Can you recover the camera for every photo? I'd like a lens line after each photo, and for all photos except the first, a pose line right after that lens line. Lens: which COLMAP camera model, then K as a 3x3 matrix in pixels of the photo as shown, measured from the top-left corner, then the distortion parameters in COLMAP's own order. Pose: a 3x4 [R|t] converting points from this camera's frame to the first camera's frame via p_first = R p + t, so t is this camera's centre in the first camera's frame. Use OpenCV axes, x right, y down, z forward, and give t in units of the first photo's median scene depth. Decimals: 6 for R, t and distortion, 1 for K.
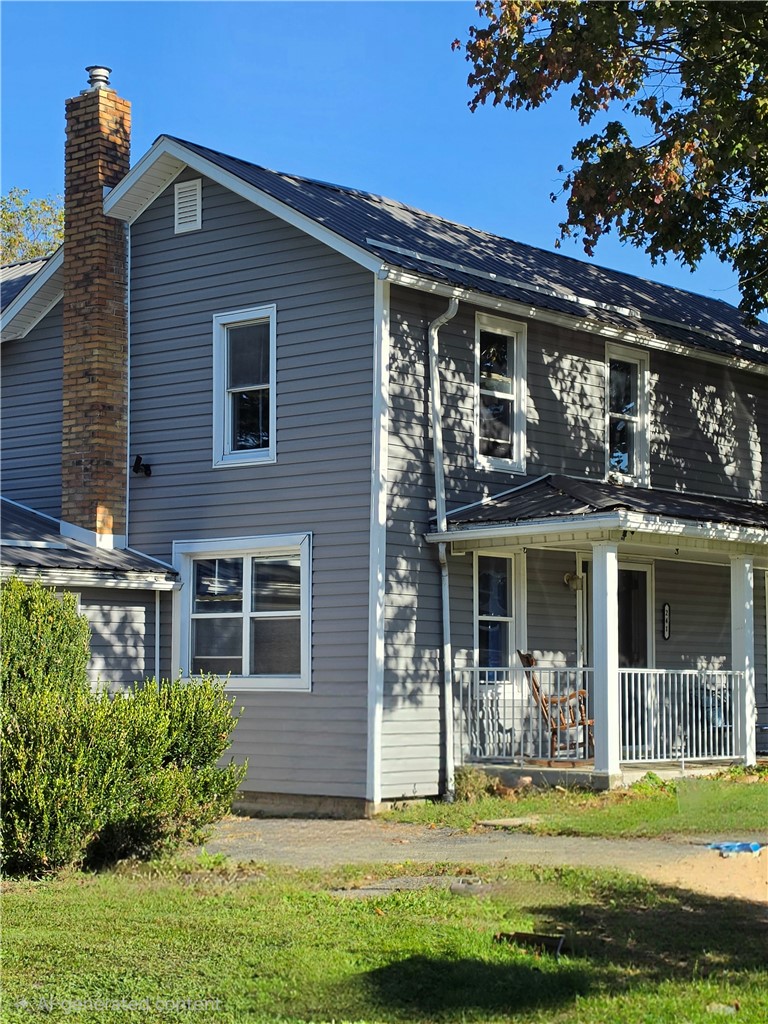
lens RADIAL K [[1973.6, 0, 384.9], [0, 1973.6, 514.2], [0, 0, 1]] dist [0.220997, 0.000000]
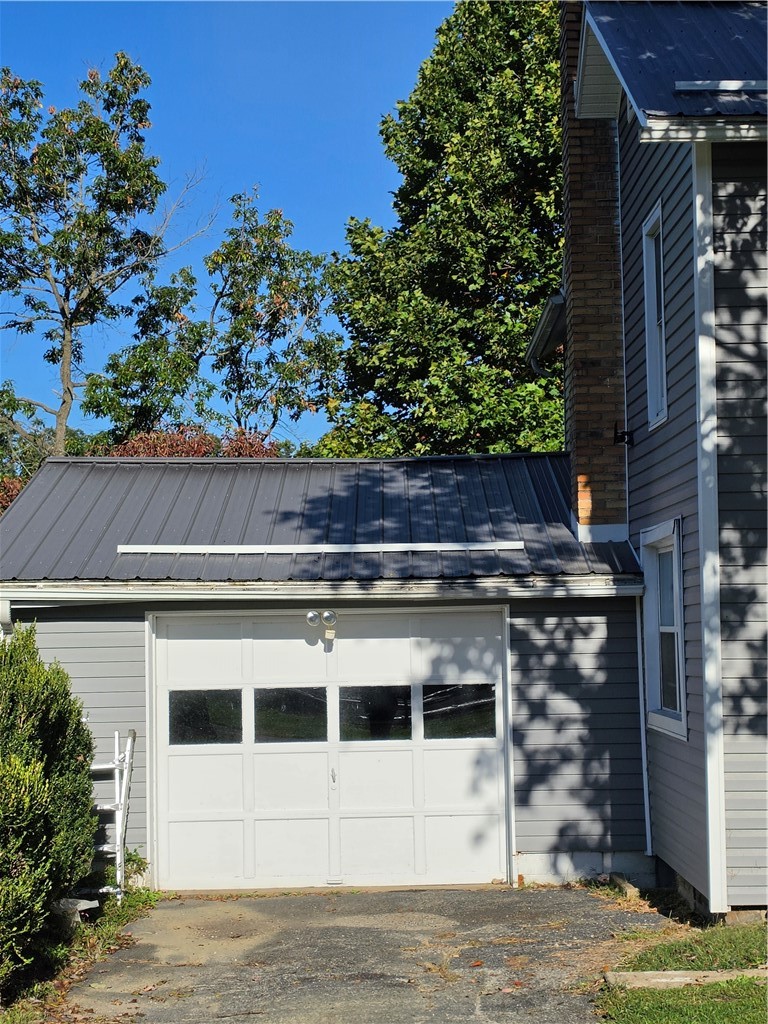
lens RADIAL K [[1973.6, 0, 384.0], [0, 1973.6, 511.0], [0, 0, 1]] dist [0.220997, 0.000000]
pose [[0.651331, -0.053175, -0.756928, 0.397145], [0.083923, 0.996470, 0.002212, -0.004085], [0.754139, -0.064964, 0.653494, 0.419628]]
